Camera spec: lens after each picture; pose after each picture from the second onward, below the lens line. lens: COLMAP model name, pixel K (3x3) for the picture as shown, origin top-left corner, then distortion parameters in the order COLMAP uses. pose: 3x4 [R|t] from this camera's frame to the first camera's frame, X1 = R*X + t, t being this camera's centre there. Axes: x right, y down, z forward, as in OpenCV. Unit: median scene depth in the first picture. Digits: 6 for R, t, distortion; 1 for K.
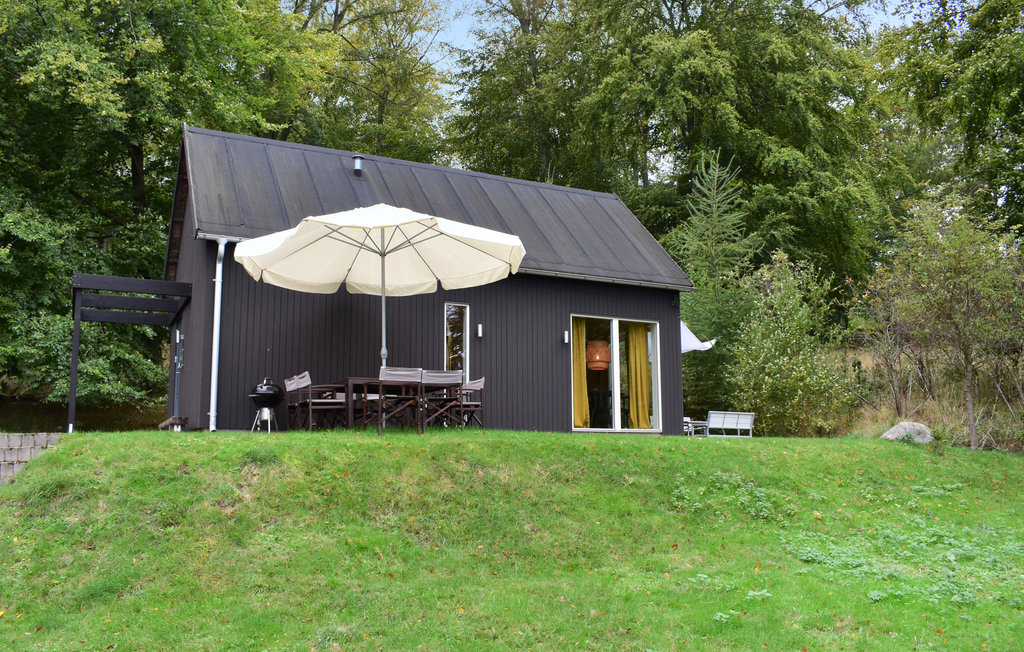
lens RADIAL K [[824.1, 0, 512.0], [0, 824.1, 326.0], [0, 0, 1]] dist [-0.038085, 0.002938]
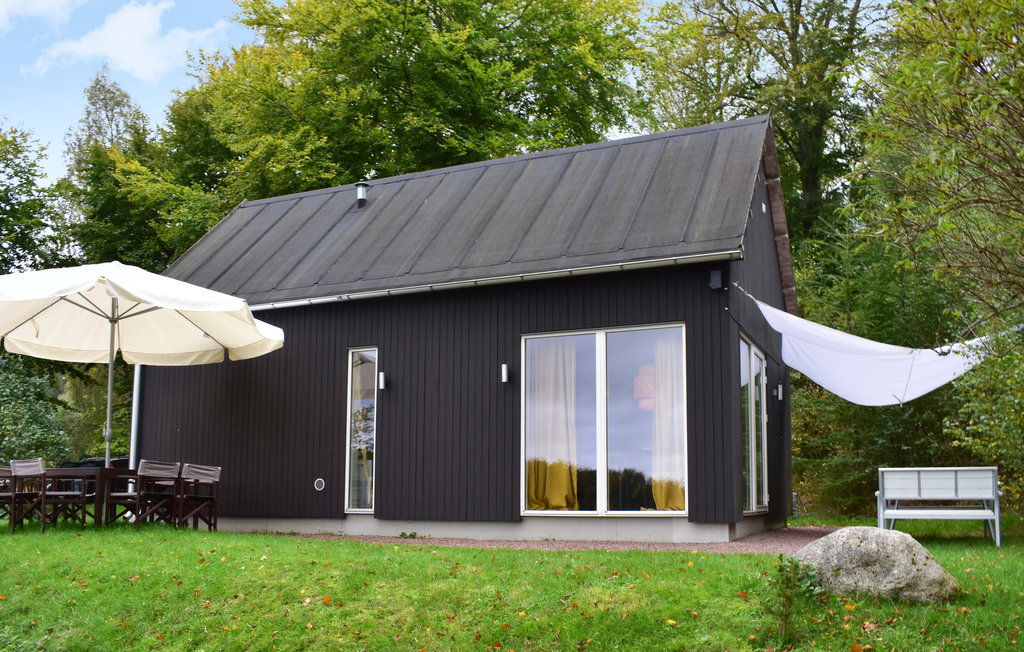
lens RADIAL K [[824.1, 0, 512.0], [0, 824.1, 326.0], [0, 0, 1]] dist [-0.038085, 0.002938]
pose [[0.677052, -0.141506, -0.722202, 0.552895], [0.128958, 0.988968, -0.072879, 0.024700], [0.724548, -0.043791, 0.687832, 0.551984]]
